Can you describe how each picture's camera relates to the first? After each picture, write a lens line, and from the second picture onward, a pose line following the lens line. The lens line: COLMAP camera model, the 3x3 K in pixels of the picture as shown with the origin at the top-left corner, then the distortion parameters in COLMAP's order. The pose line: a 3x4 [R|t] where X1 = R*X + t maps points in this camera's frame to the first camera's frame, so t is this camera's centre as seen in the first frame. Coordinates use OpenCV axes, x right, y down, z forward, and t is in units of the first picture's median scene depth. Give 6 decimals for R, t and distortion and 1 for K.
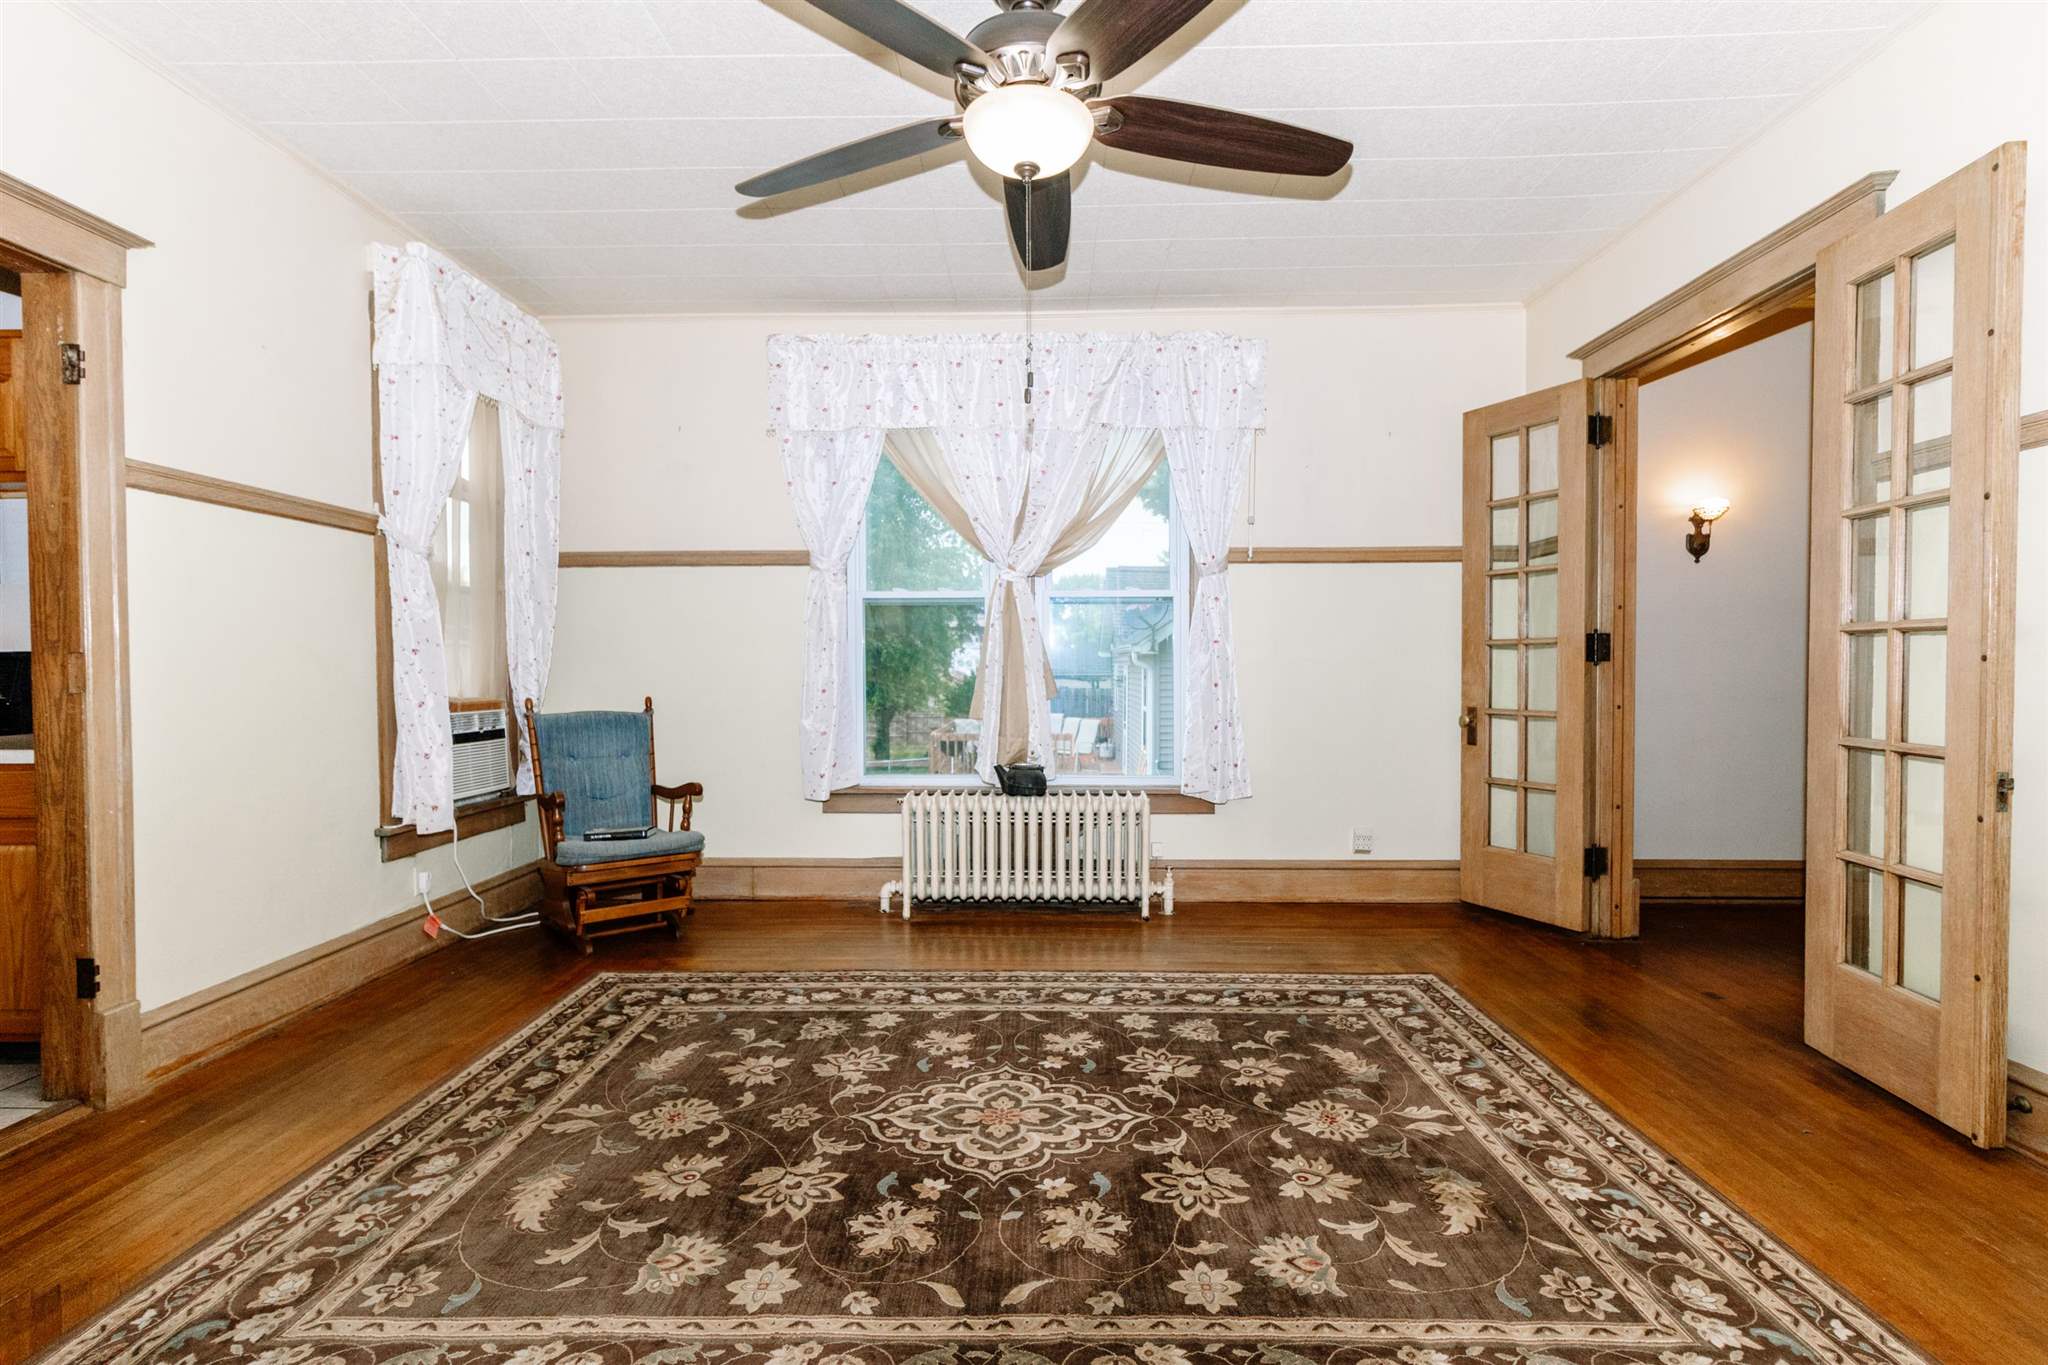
lens RADIAL K [[1008.5, 0, 1024.0], [0, 1008.5, 682.5], [0, 0, 1]] dist [0.000668, 0.000428]
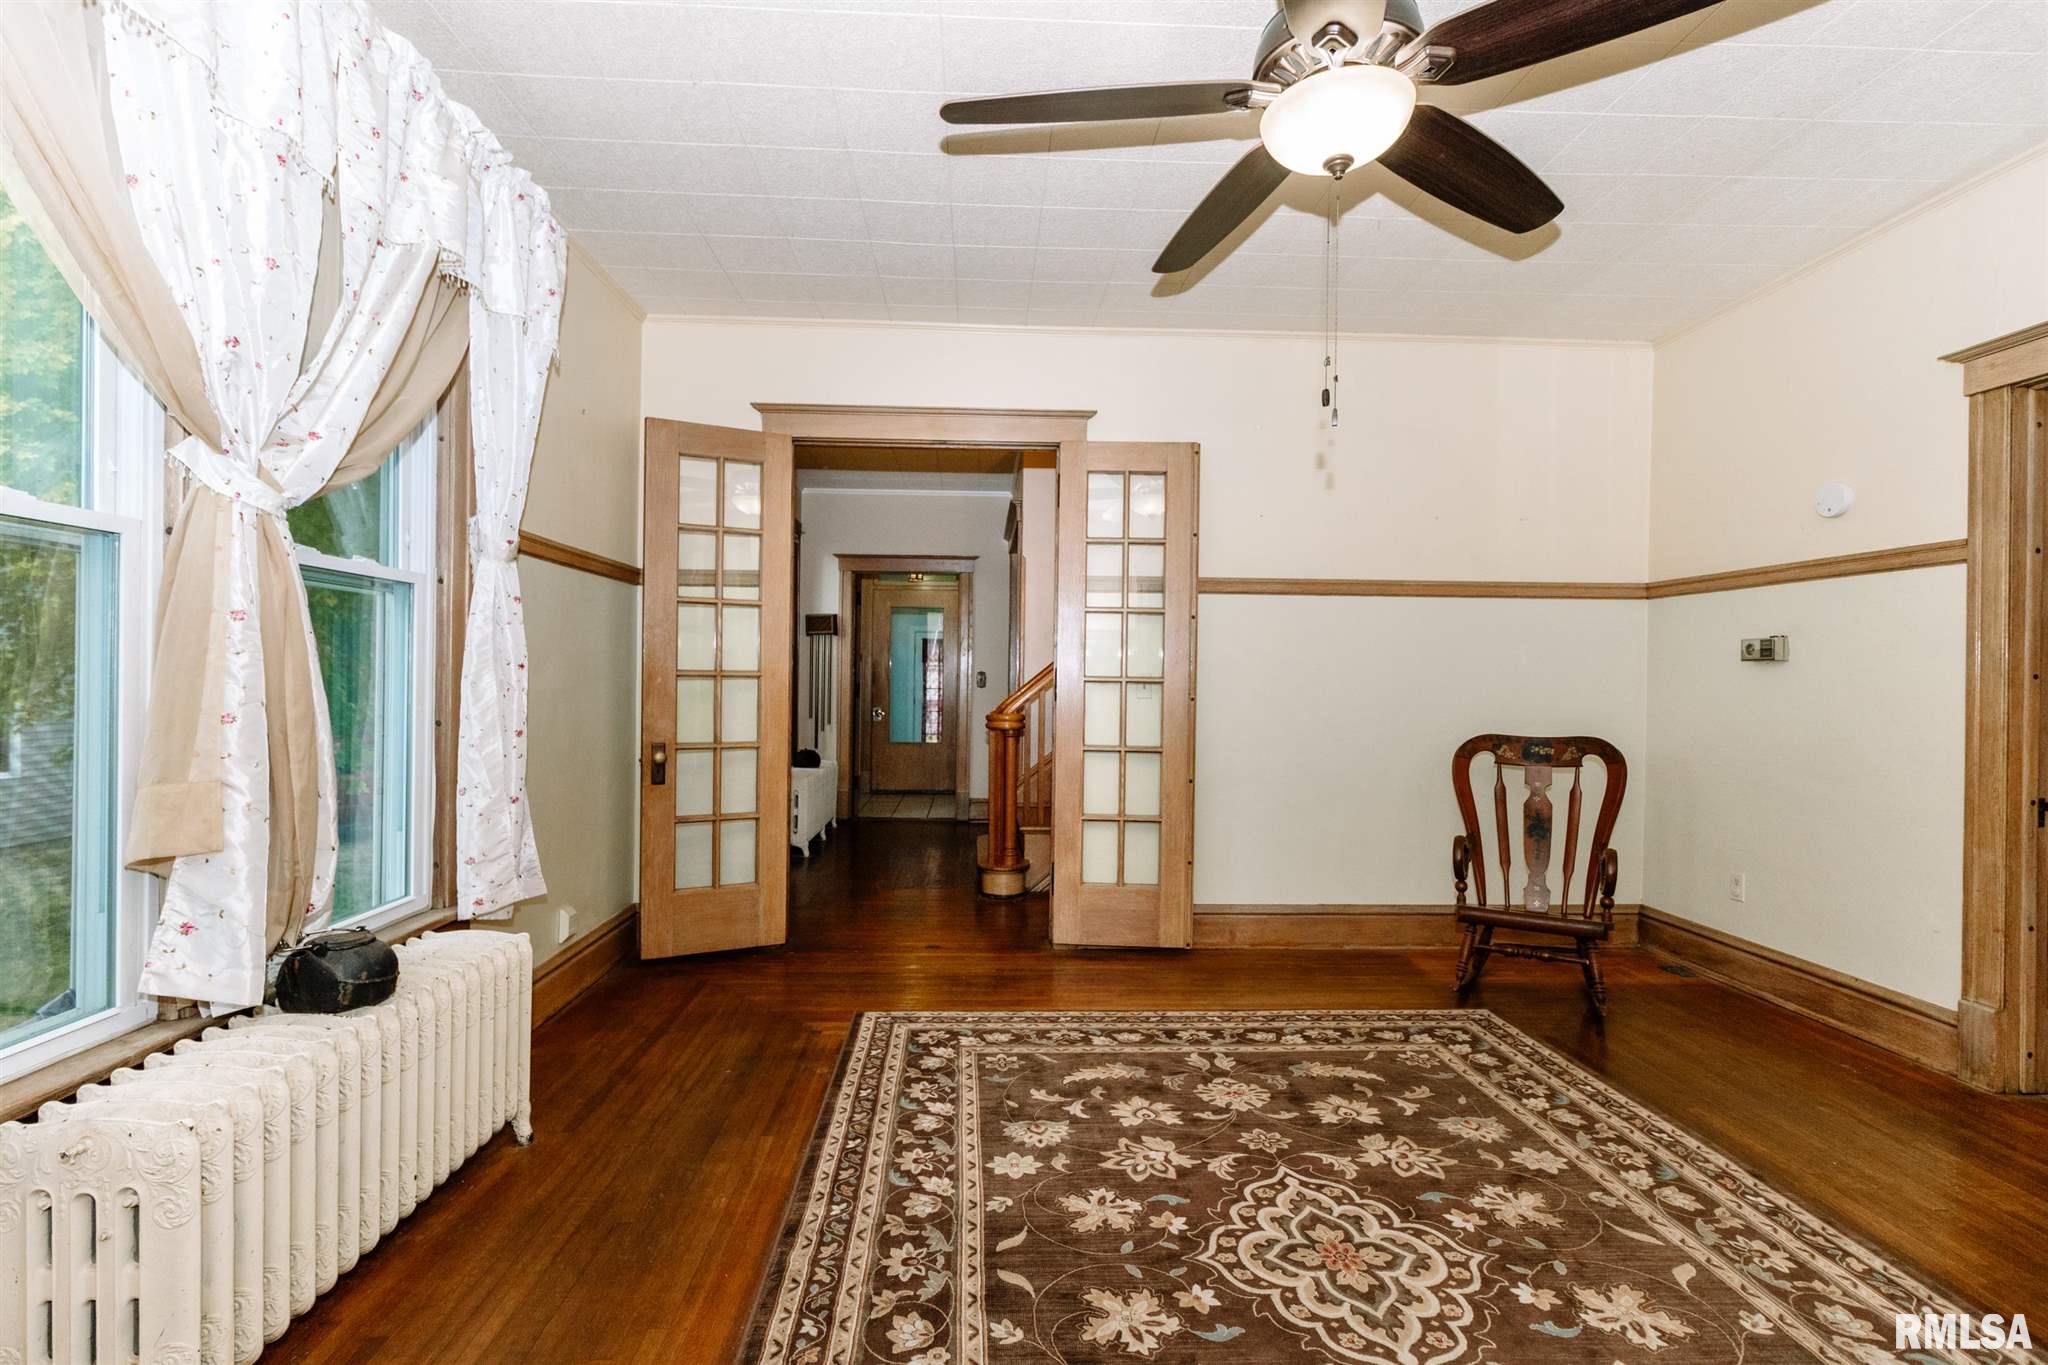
lens RADIAL K [[961.6, 0, 1024.0], [0, 961.6, 682.5], [0, 0, 1]] dist [-0.001812, 0.000806]
pose [[-0.069322, -0.000638, 0.997594, -0.762688], [0.006513, 0.999978, 0.001092, -0.051286], [-0.997573, 0.006573, -0.069317, 1.243522]]
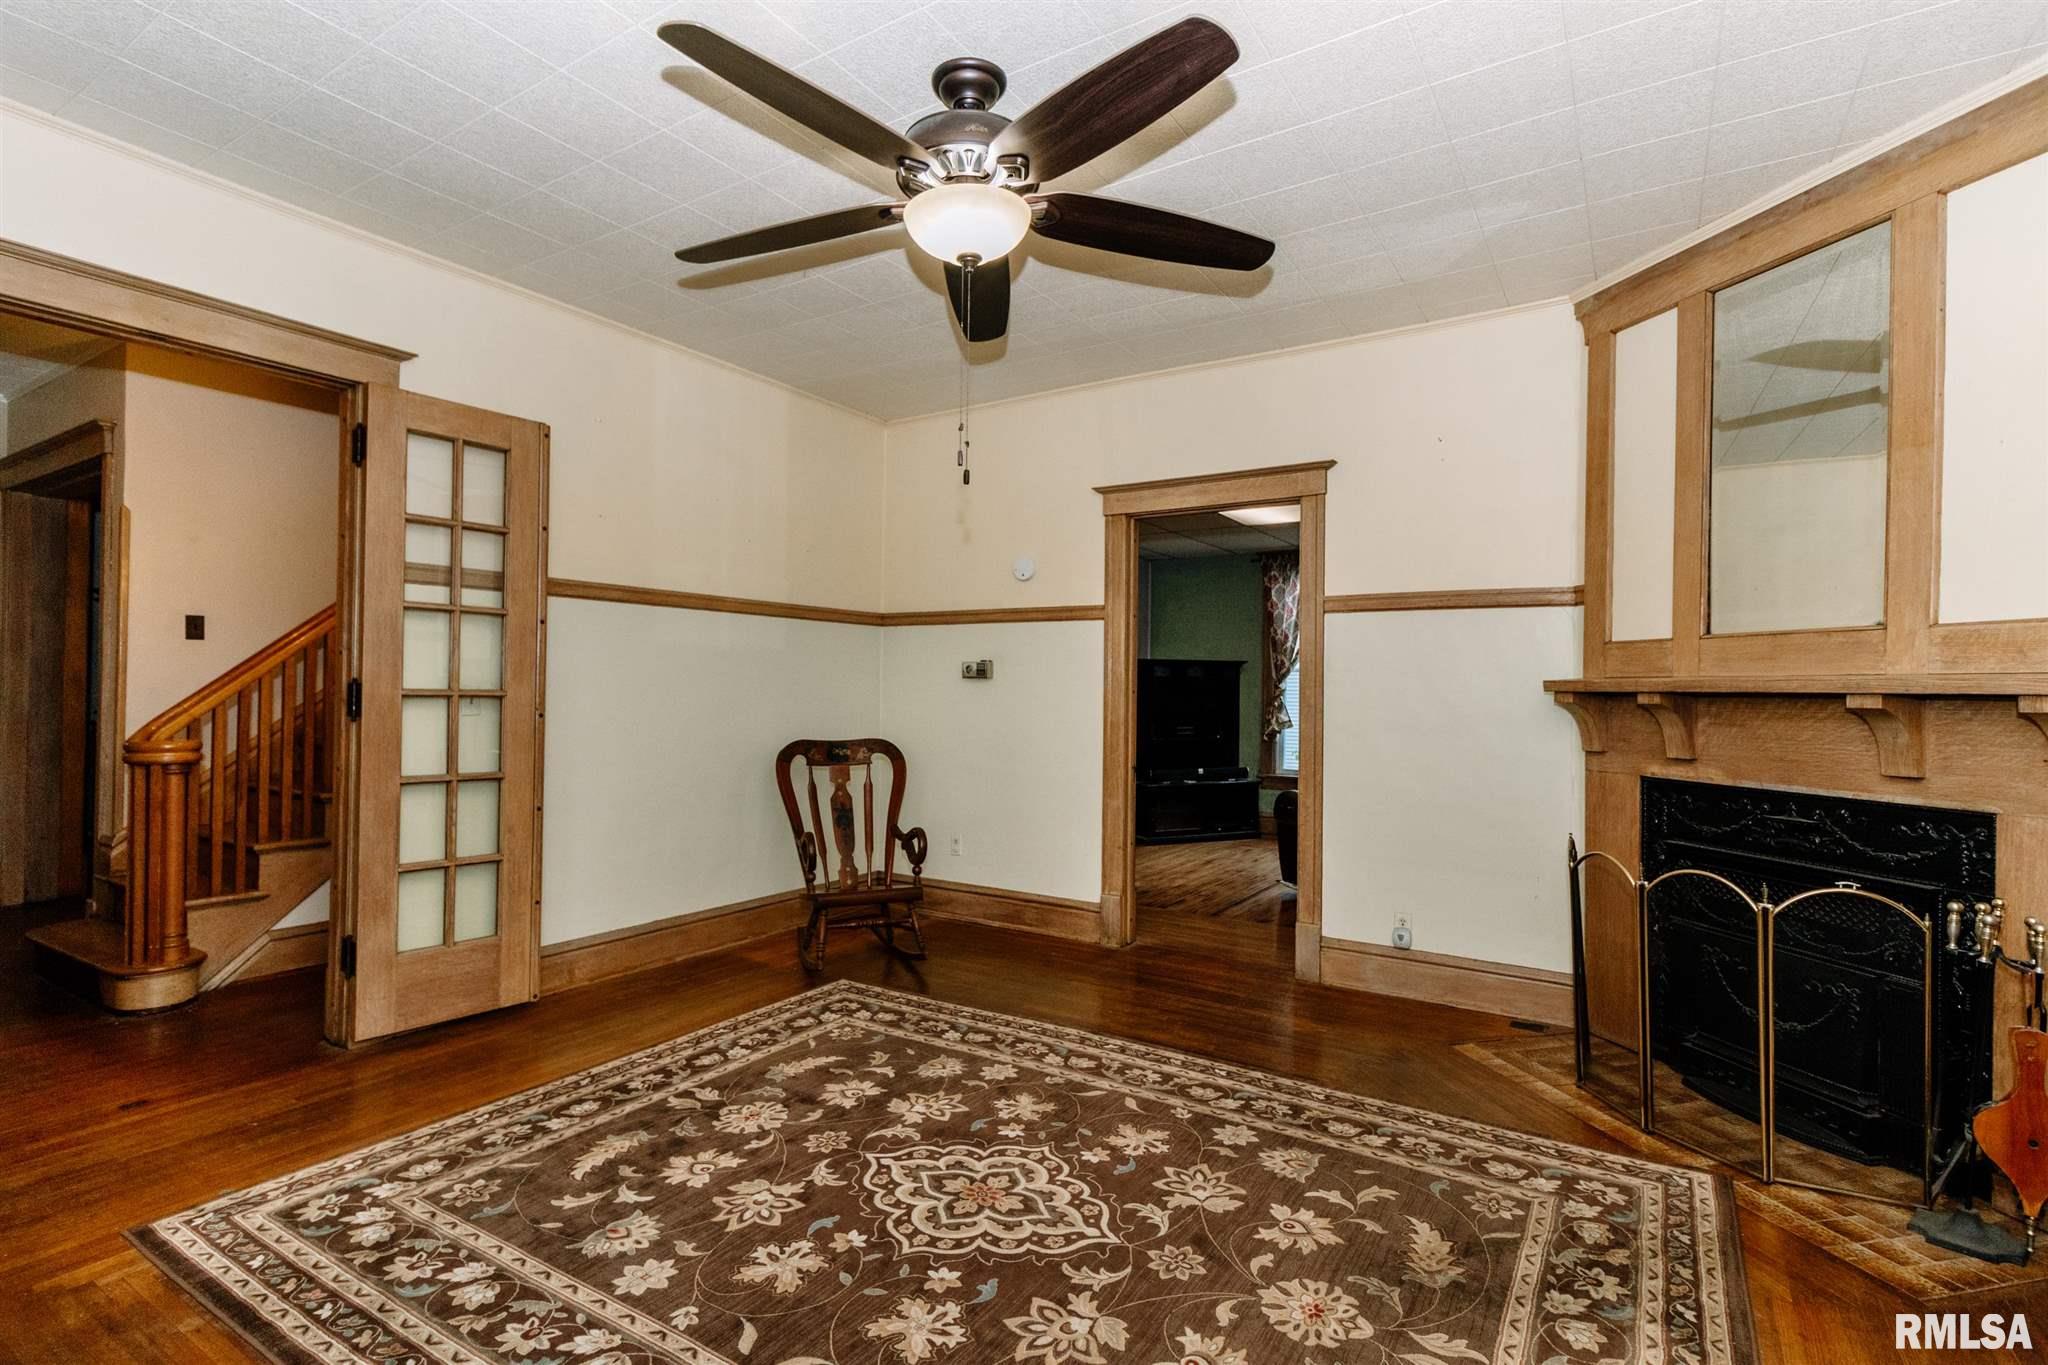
lens RADIAL K [[962.0, 0, 1024.0], [0, 962.0, 682.5], [0, 0, 1]] dist [0.000304, 0.000606]
pose [[-0.854781, -0.003173, 0.518980, -0.517890], [-0.001249, 0.999991, 0.004055, -0.074383], [-0.518988, 0.002818, -0.854777, 1.688319]]
